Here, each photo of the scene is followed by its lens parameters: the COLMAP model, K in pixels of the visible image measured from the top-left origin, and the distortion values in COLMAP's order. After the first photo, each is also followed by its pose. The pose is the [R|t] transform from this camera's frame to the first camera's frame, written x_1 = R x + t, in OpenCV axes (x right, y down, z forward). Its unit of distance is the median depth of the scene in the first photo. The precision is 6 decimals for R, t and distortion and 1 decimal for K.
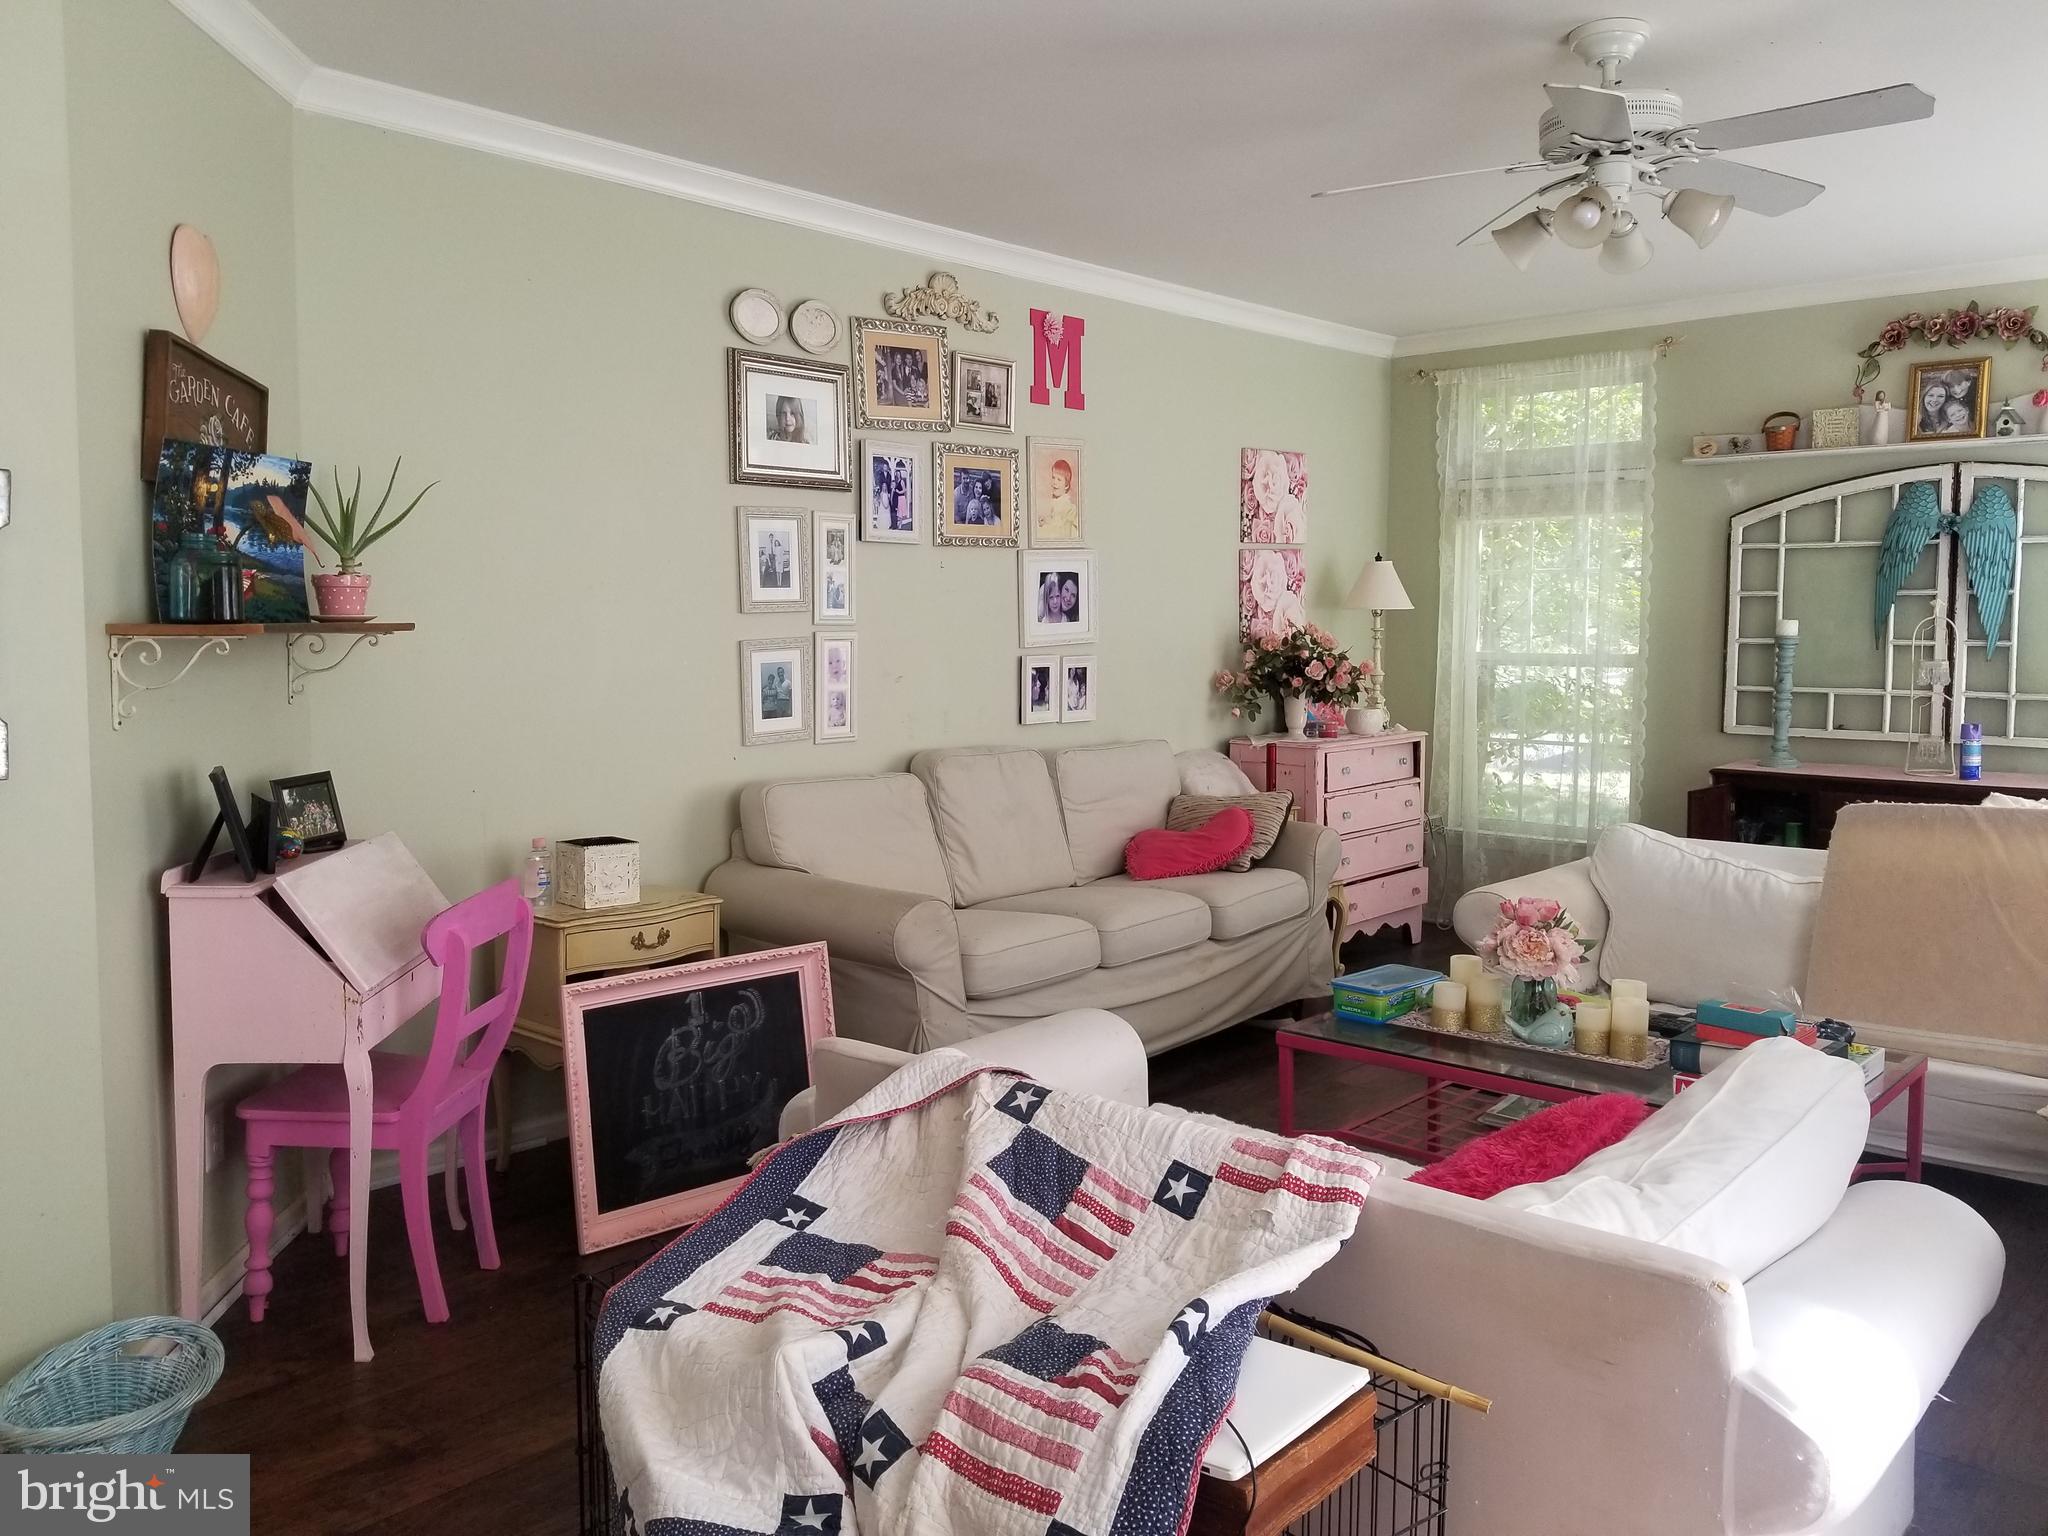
lens RADIAL K [[1624.4, 0, 1025.4], [0, 1624.4, 759.5], [0, 0, 1]] dist [0.017792, -0.047496]
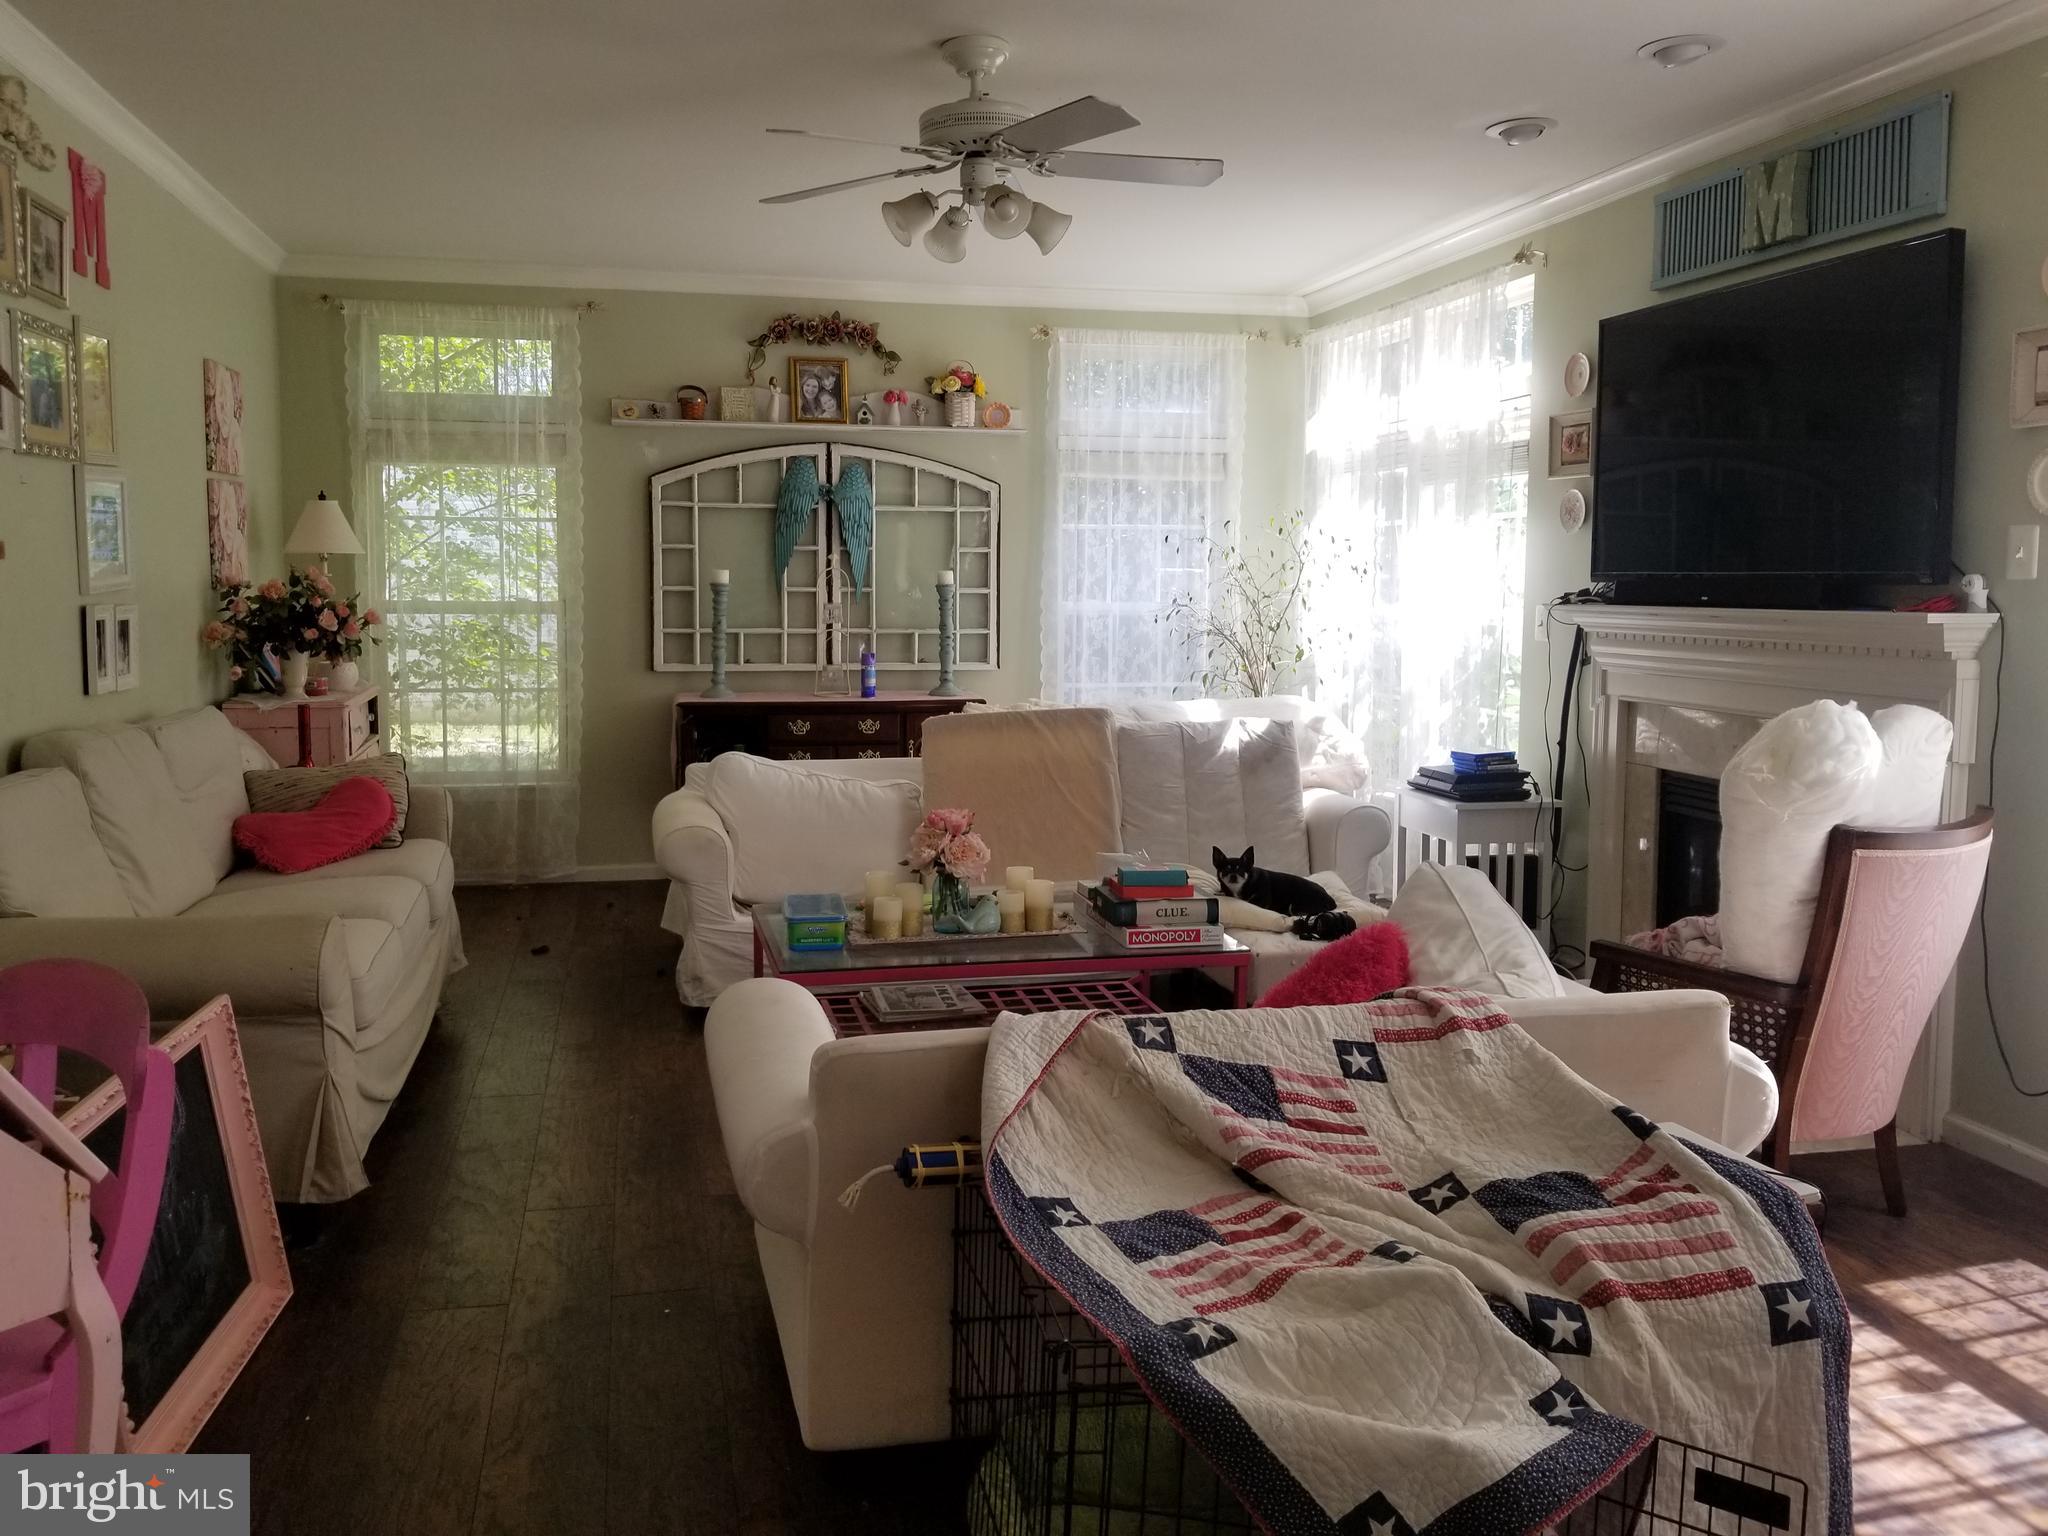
lens RADIAL K [[1536.6, 0, 1018.8], [0, 1536.6, 776.2], [0, 0, 1]] dist [0.026301, -0.014895]
pose [[0.579907, -0.099803, 0.808547, -0.315161], [0.064008, 0.994981, 0.076908, -0.010870], [-0.812165, 0.007154, 0.583385, 0.199879]]
